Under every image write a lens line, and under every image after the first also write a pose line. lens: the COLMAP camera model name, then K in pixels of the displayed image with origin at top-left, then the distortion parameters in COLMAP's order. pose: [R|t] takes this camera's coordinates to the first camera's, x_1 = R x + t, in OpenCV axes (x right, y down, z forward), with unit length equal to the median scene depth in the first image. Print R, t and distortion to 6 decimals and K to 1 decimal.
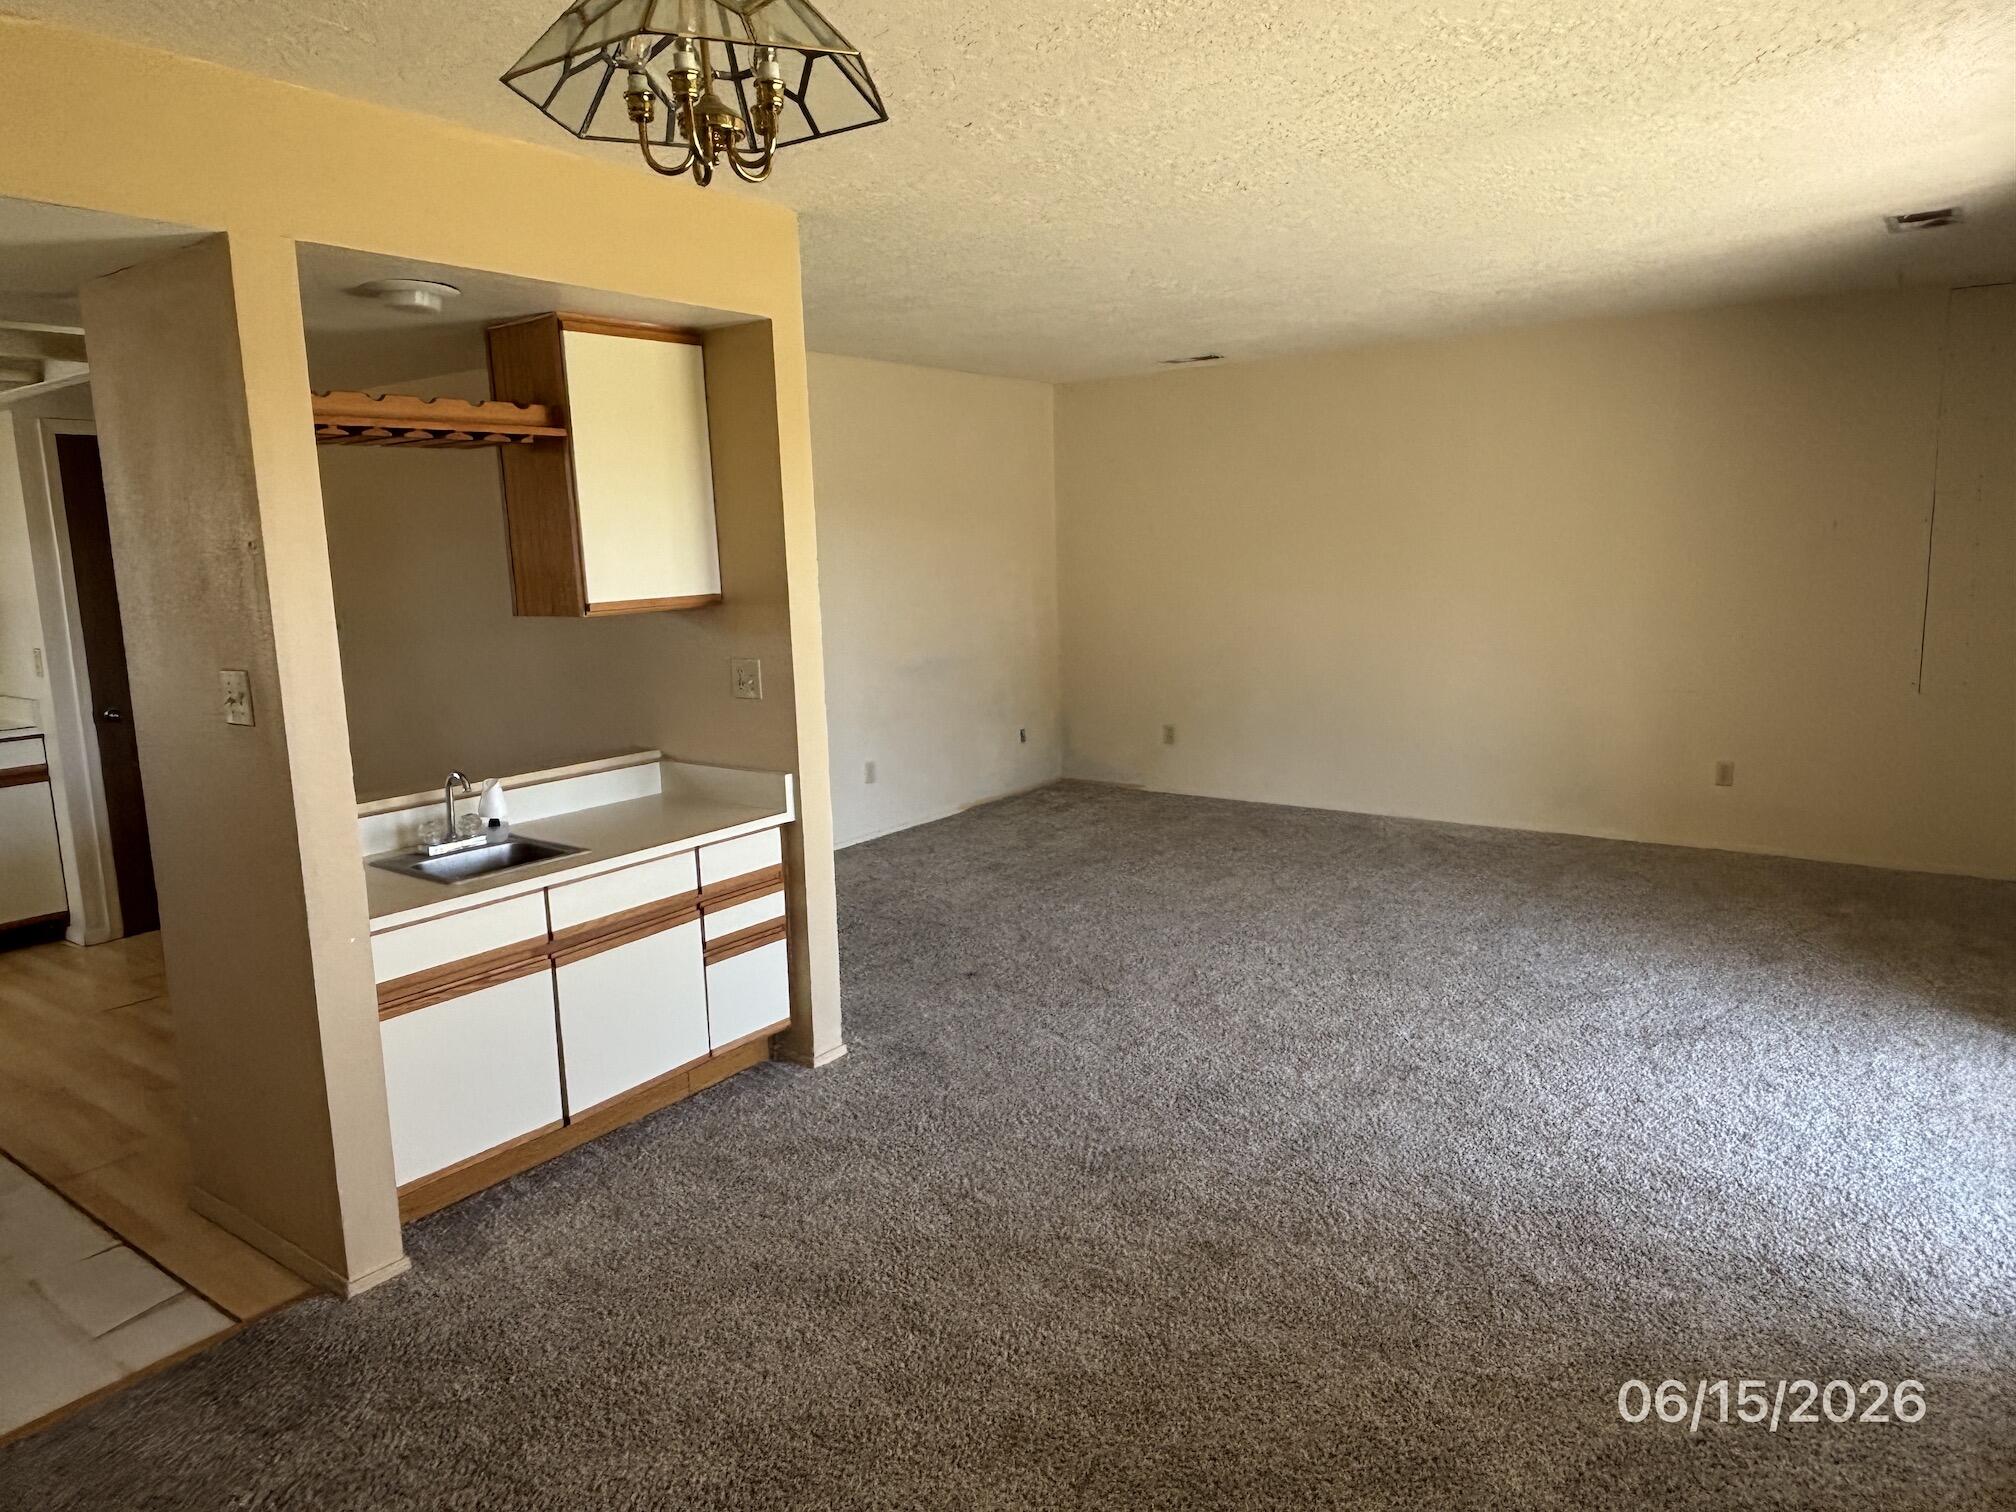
lens RADIAL K [[1303.5, 0, 1002.0], [0, 1303.5, 754.3], [0, 0, 1]] dist [-0.004313, -0.002333]
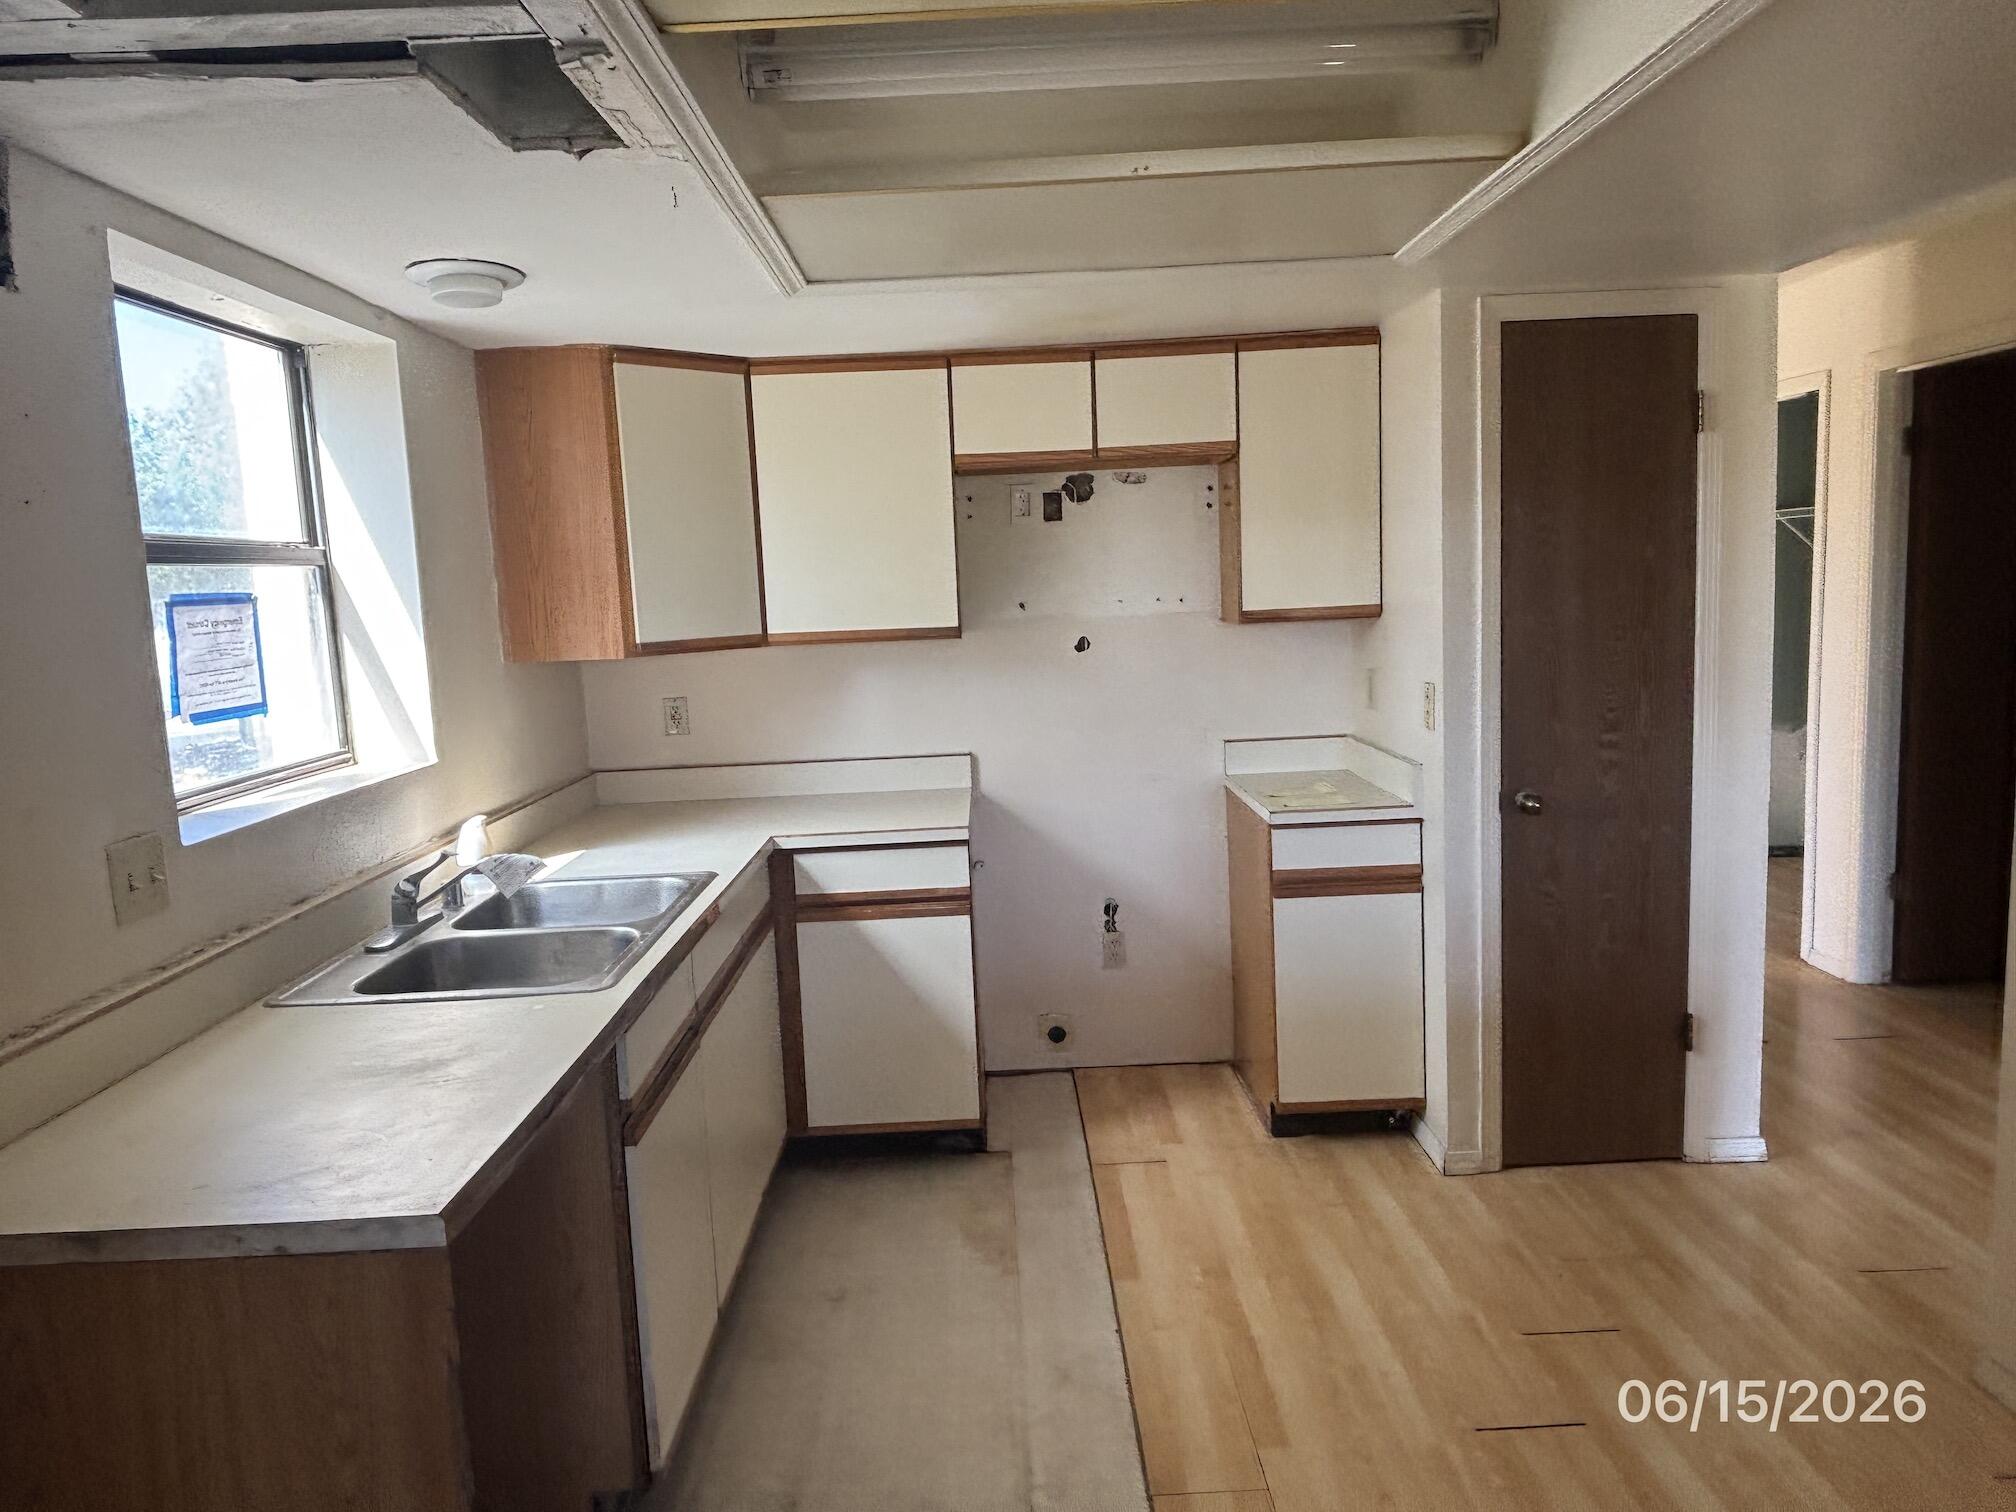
lens RADIAL K [[1303.5, 0, 999.6], [0, 1303.5, 745.5], [0, 0, 1]] dist [-0.004313, -0.002333]
pose [[0.594668, 0.097952, -0.797982, -0.368148], [-0.088054, 0.994515, 0.056457, -0.066125], [0.799135, 0.036692, 0.600031, 0.469593]]
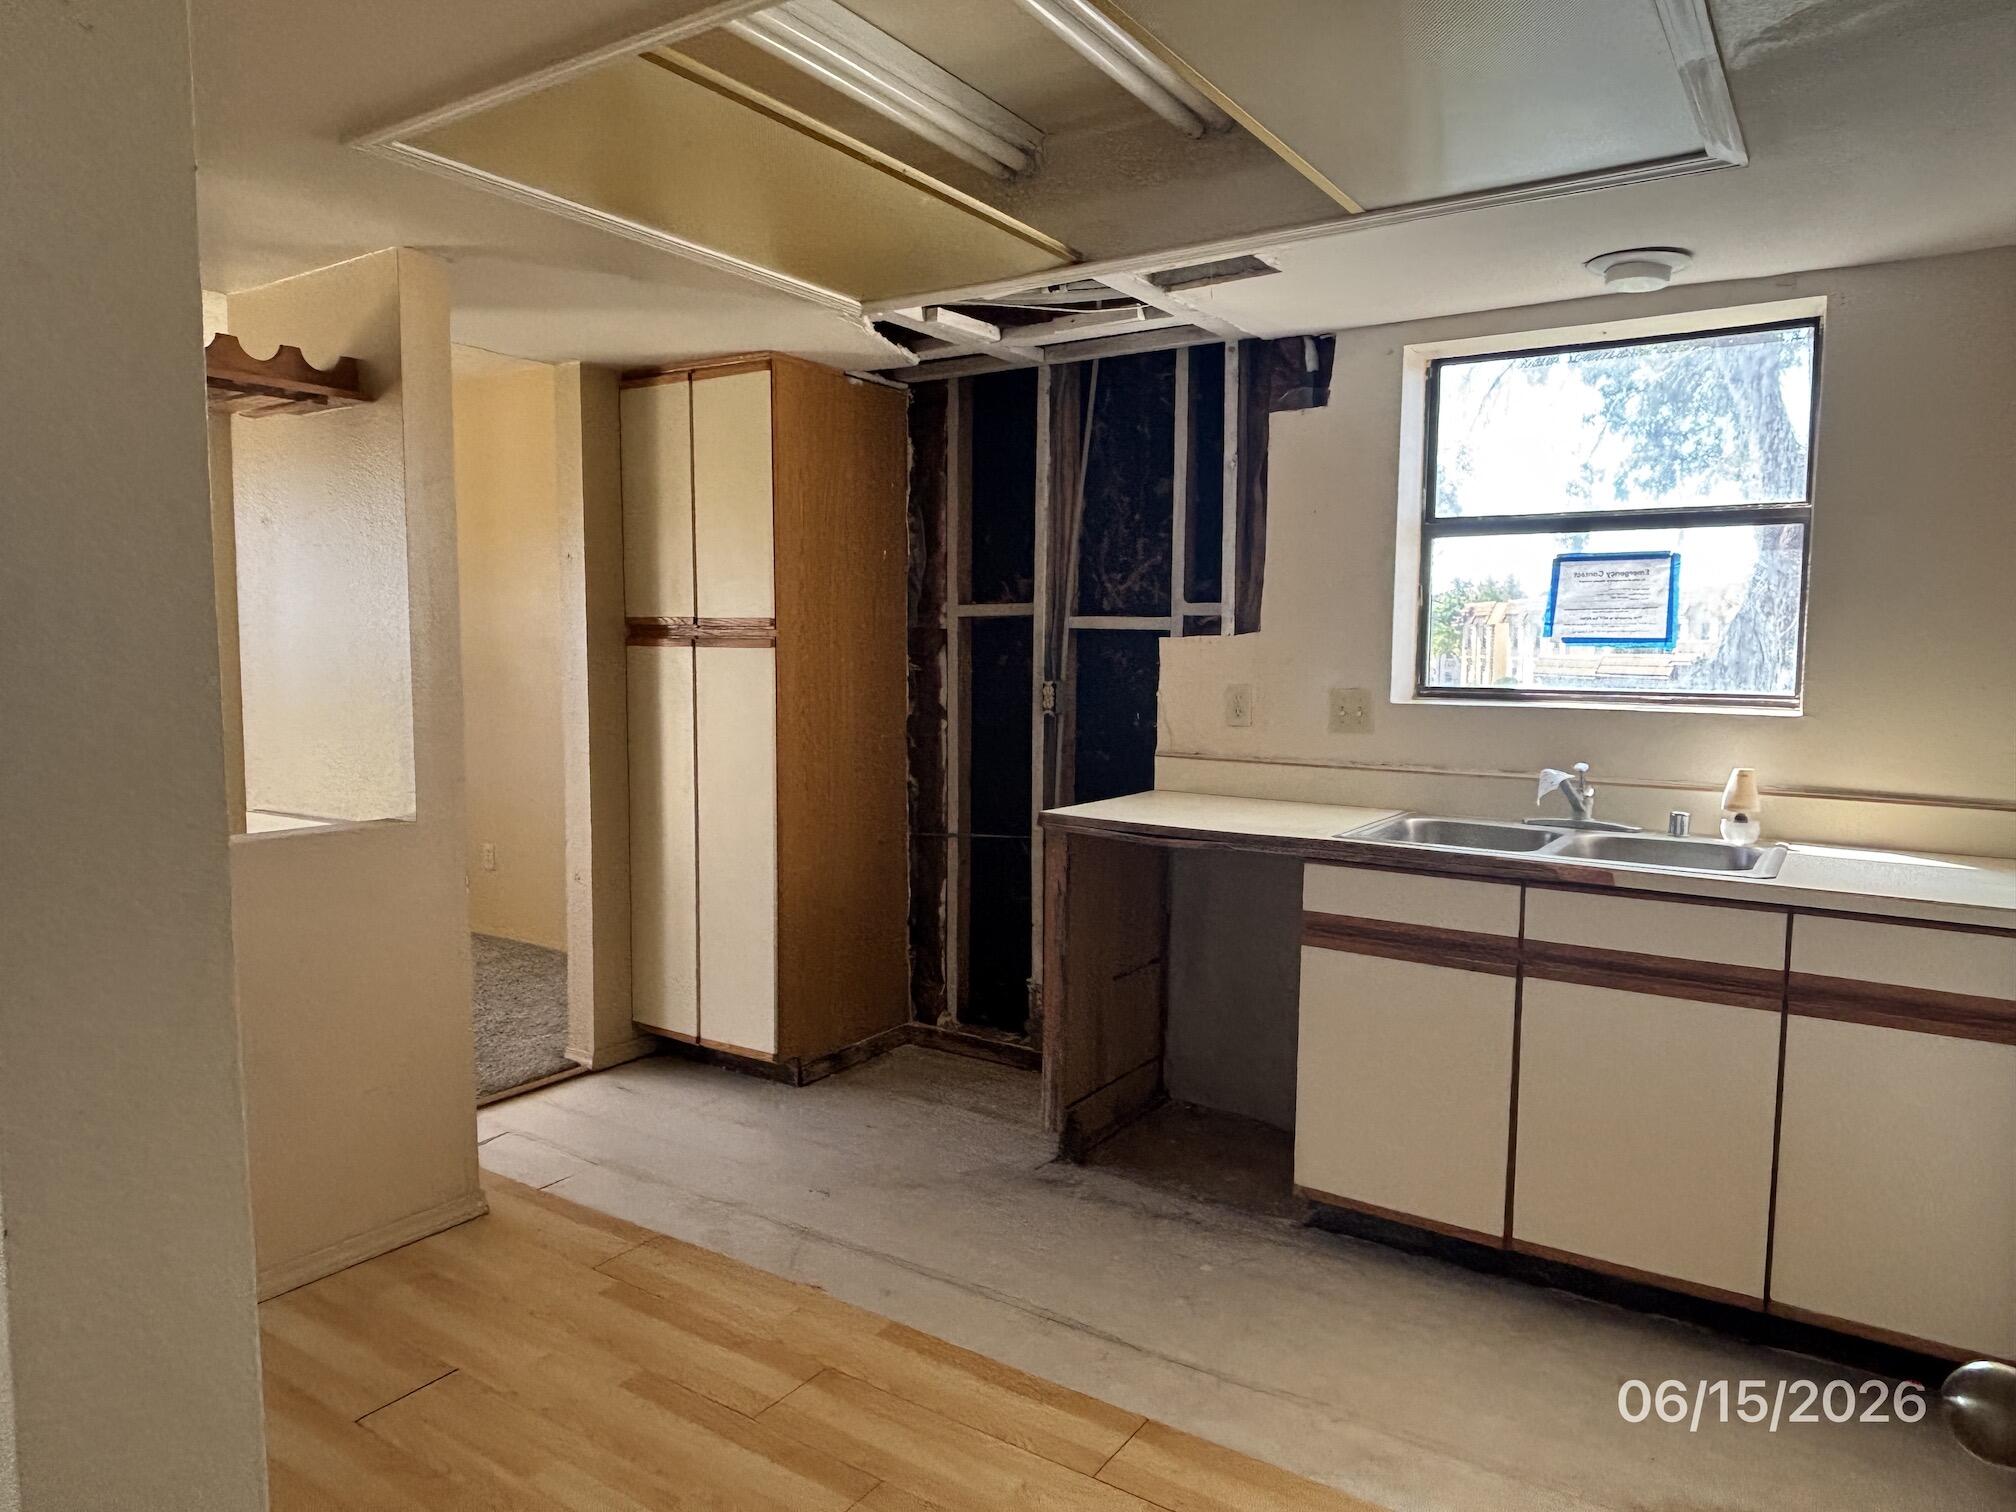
lens RADIAL K [[1303.5, 0, 1002.7], [0, 1303.5, 761.0], [0, 0, 1]] dist [-0.004313, -0.002333]
pose [[-0.999013, 0.020832, -0.039226, -0.573617], [0.010593, 0.969449, 0.245064, -0.123717], [0.043133, 0.244406, -0.968713, 1.092448]]
